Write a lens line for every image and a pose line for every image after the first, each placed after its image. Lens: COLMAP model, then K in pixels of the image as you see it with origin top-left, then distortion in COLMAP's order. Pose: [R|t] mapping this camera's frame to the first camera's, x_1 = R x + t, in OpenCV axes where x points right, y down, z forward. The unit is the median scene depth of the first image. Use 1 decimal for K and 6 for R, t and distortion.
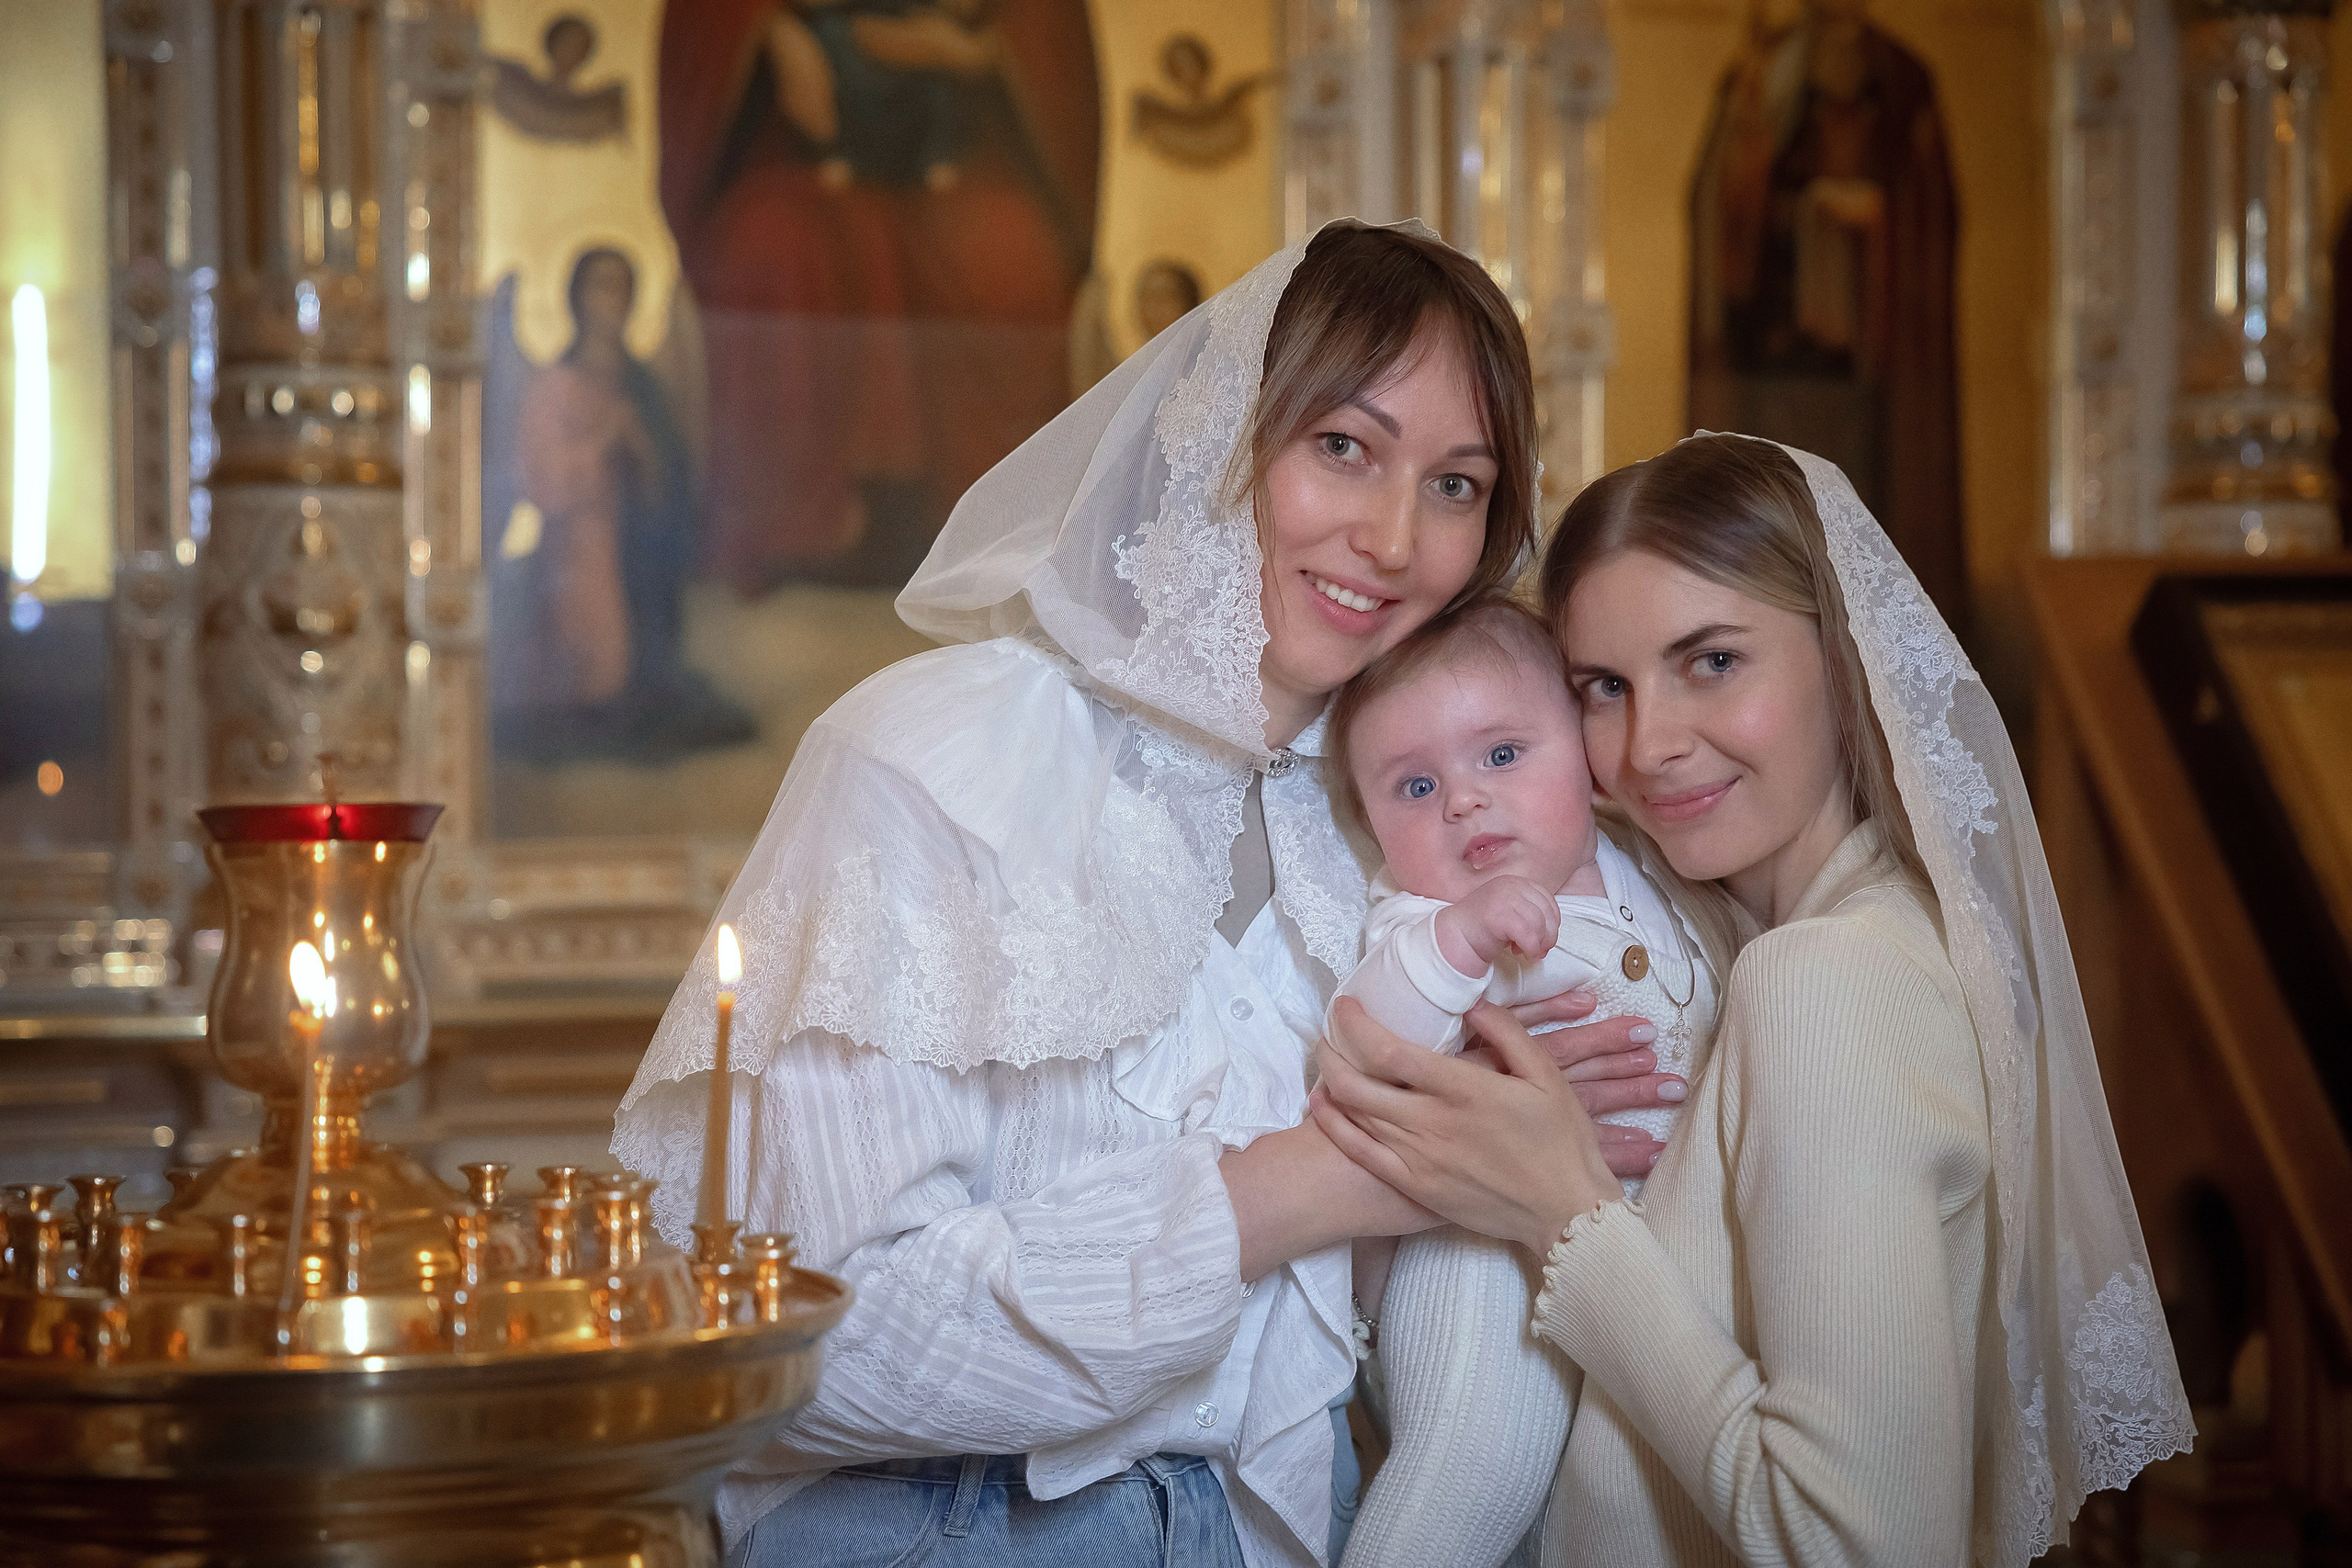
lens RADIAL K [[4595.3, 0, 1176.0], [0, 4595.3, 784.0], [0, 0, 1]] dist [0.252333, -0.304313]
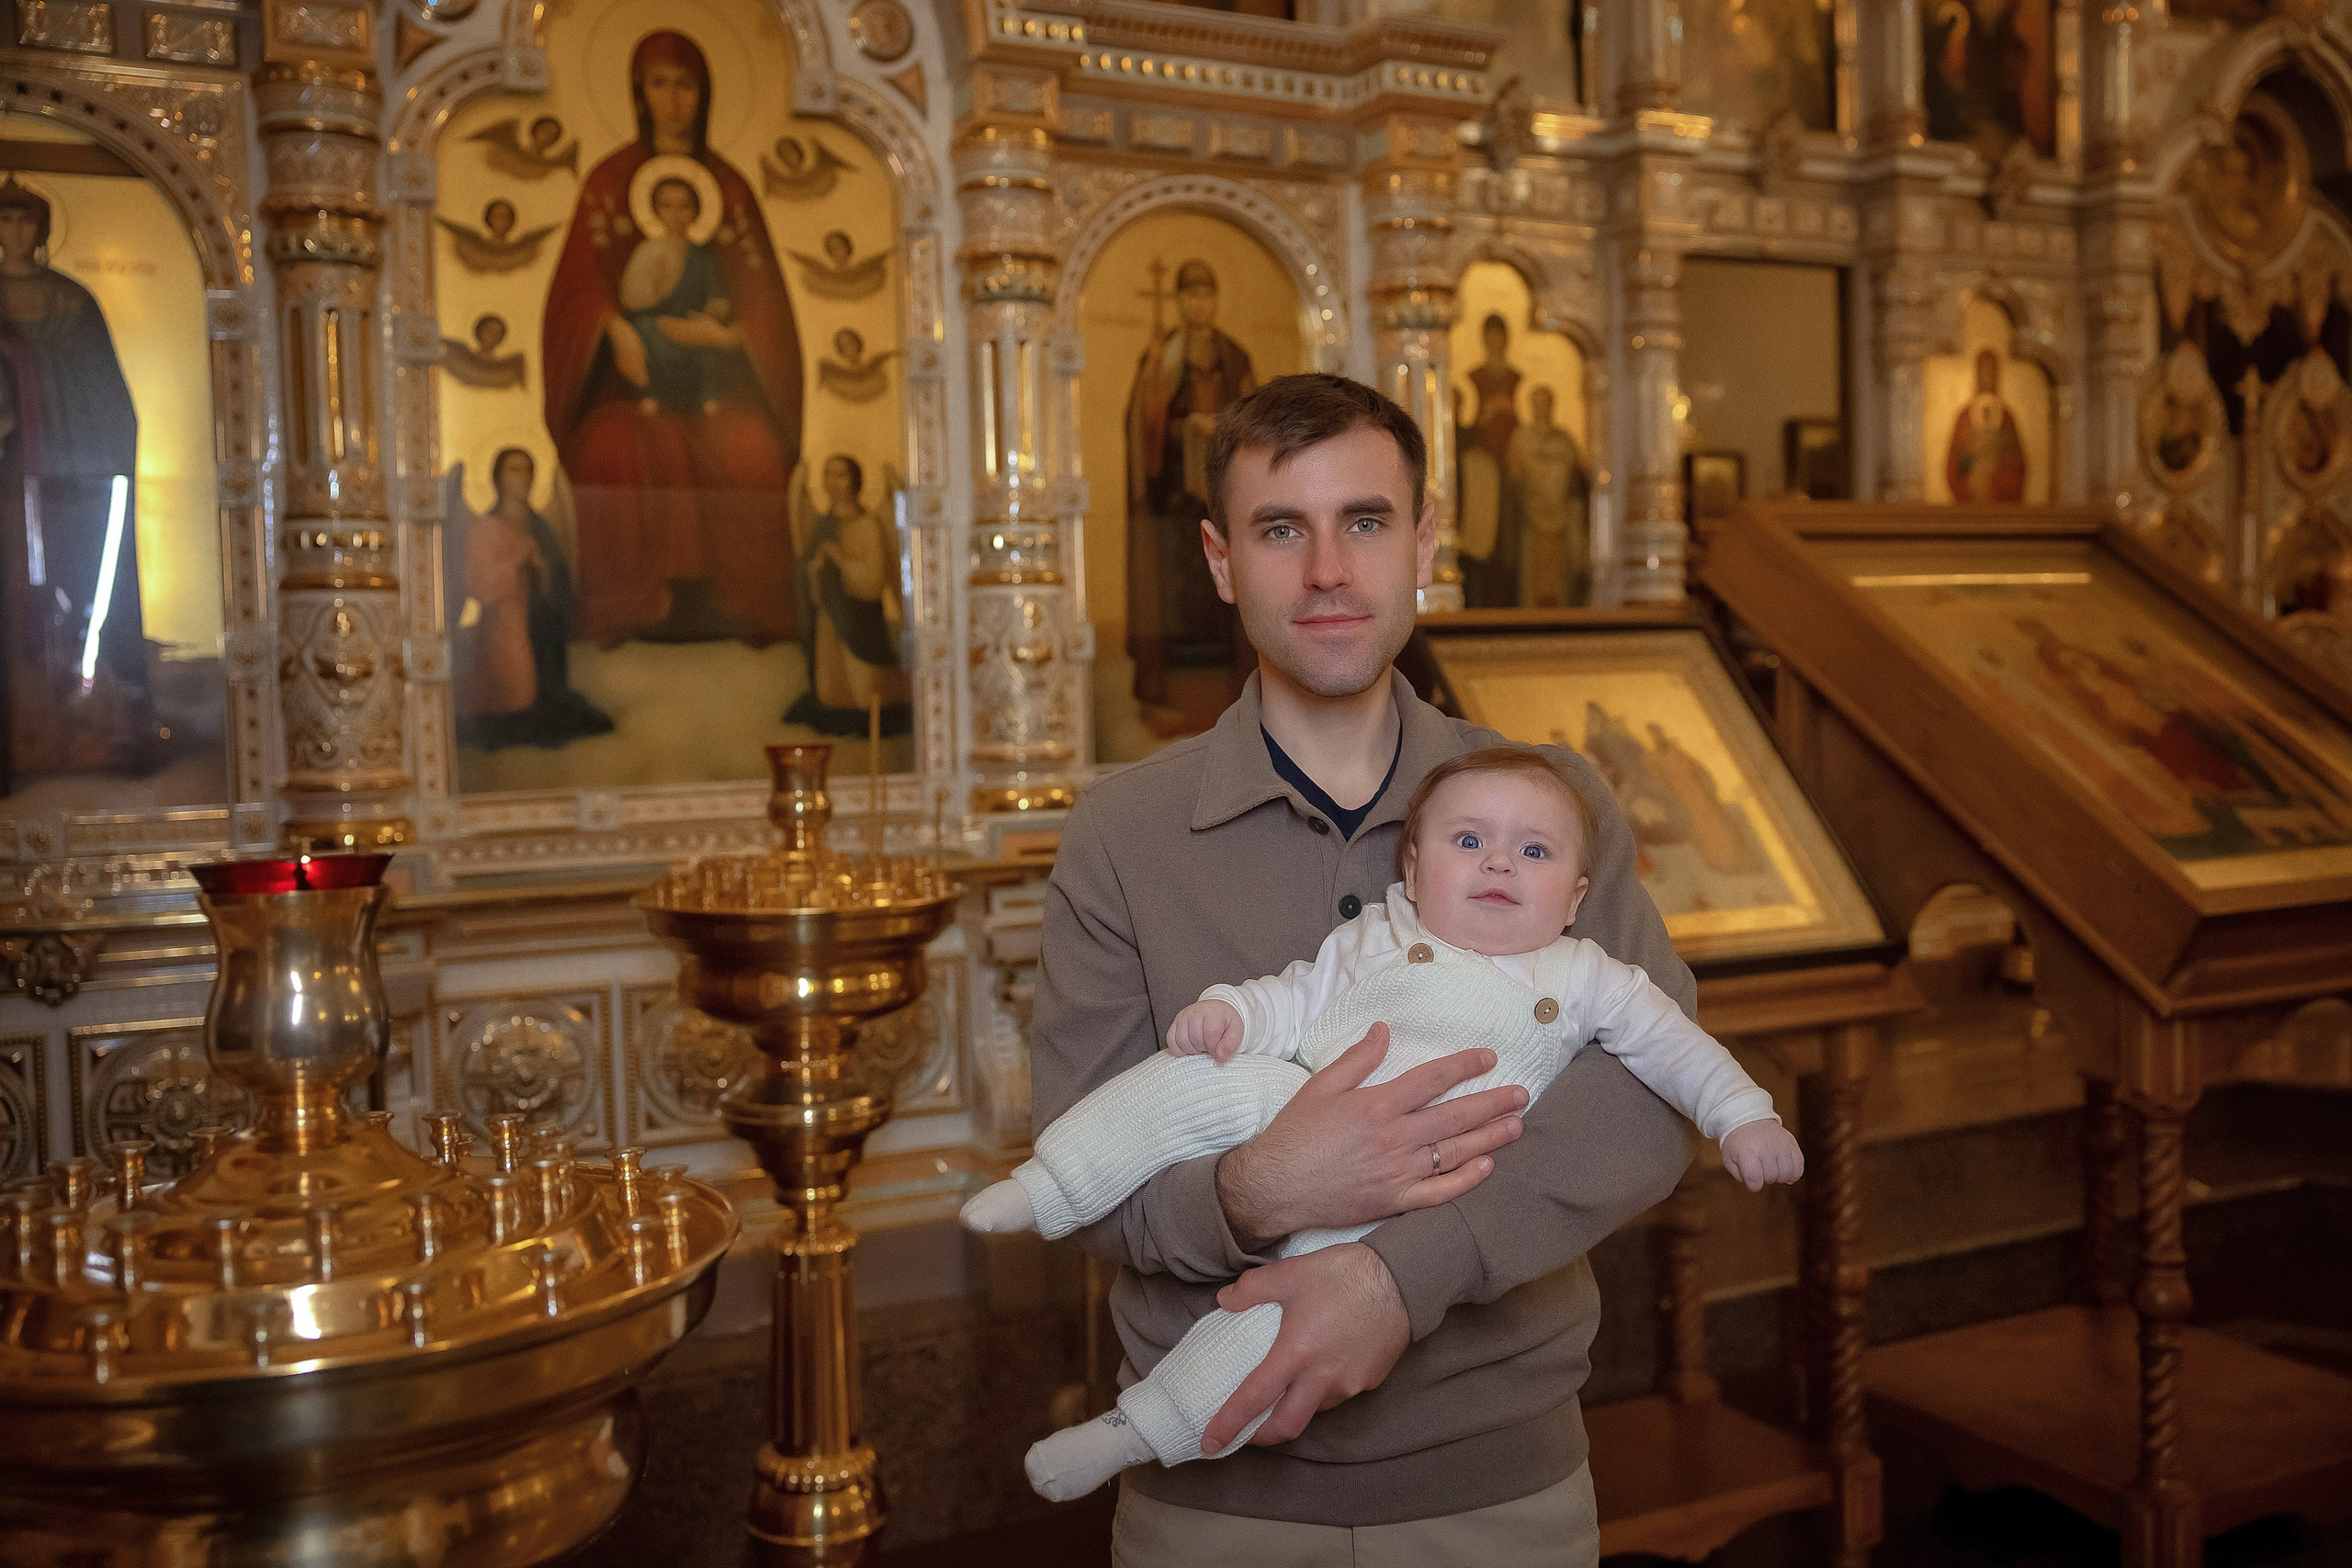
lens RADIAL K [[2121.4, 0, 1177.8], [0, 2121.4, 802.5], [0, 0, 1]] dist [-0.037425, 0.090856]
pose [[0.984265, -0.030440, 0.174055, -0.021619], [0.022958, 0.998730, 0.044840, -0.013826], [-0.175199, -0.040138, 0.983715, 0.178015]]
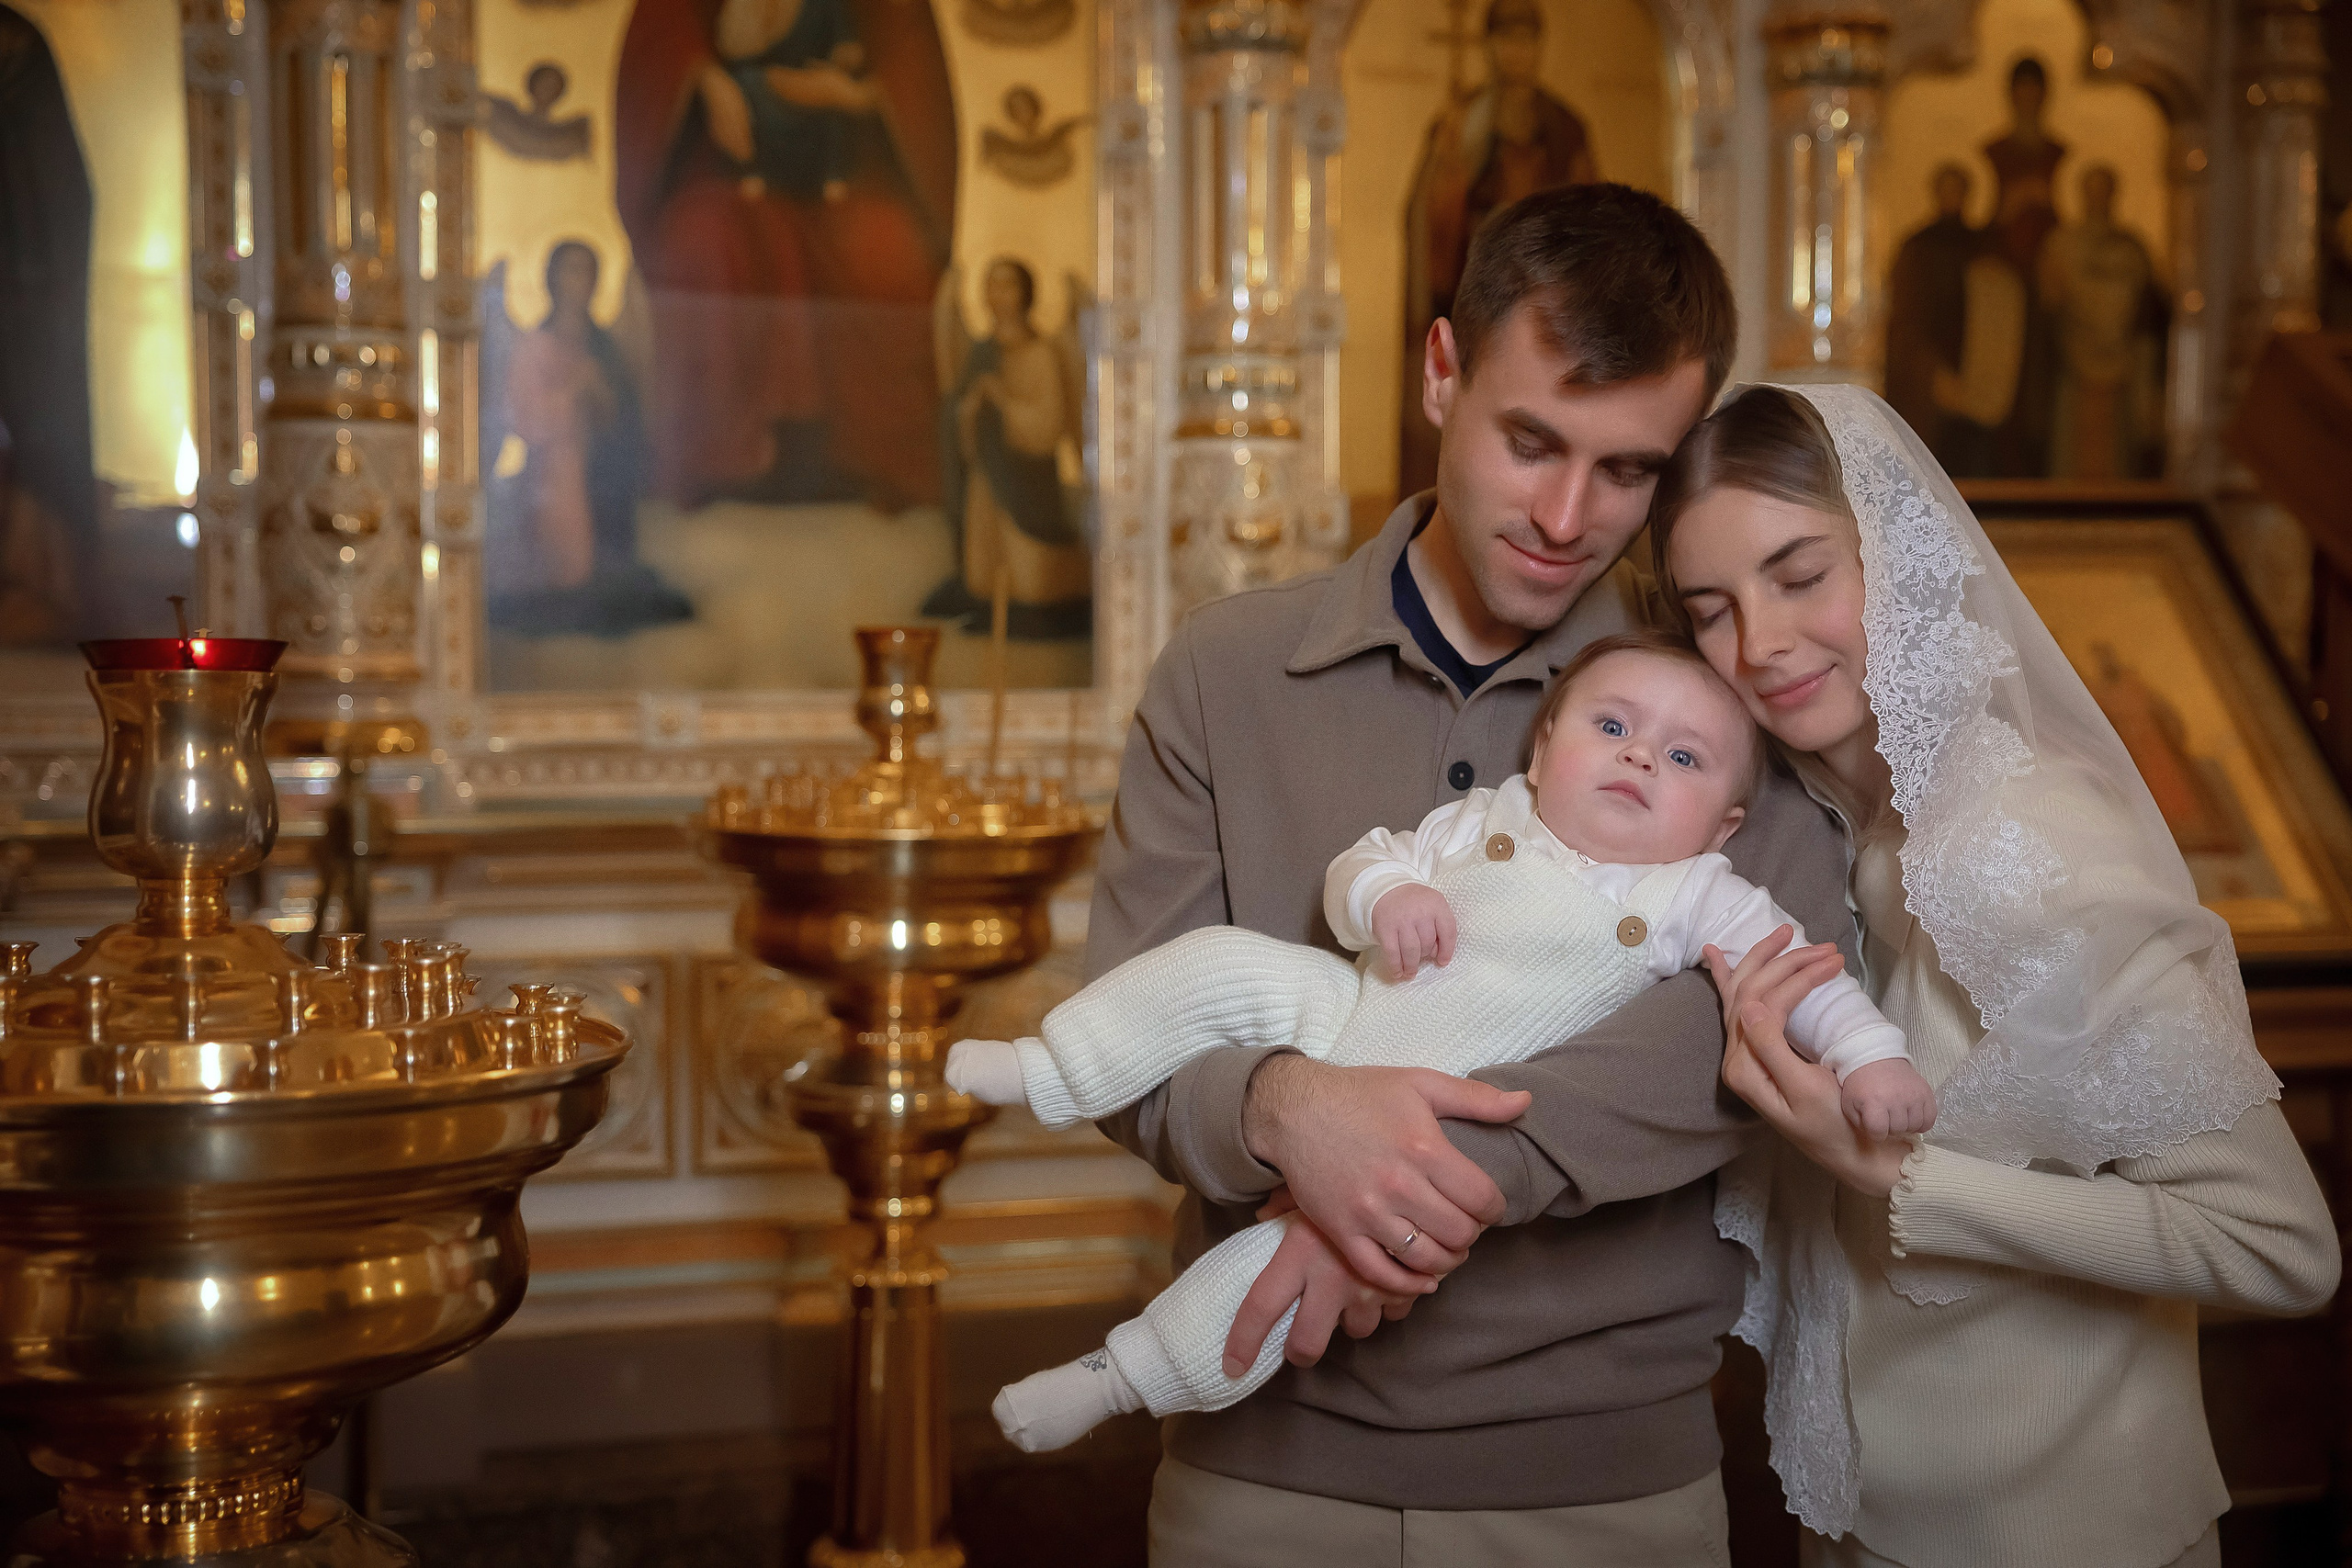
lens RADIAL K [[3287.1, 0, 1176.0], [0, 3287.1, 784.0], [0, 0, 1]] dist [0.130928, -0.029009]
pose [[0.999627, 0.004977, 0.026865, 0.023159], [-0.005898, 0.999394, 0.034309, 0.004818], [-0.026678, -0.034454, 0.999050, 0.053344]]
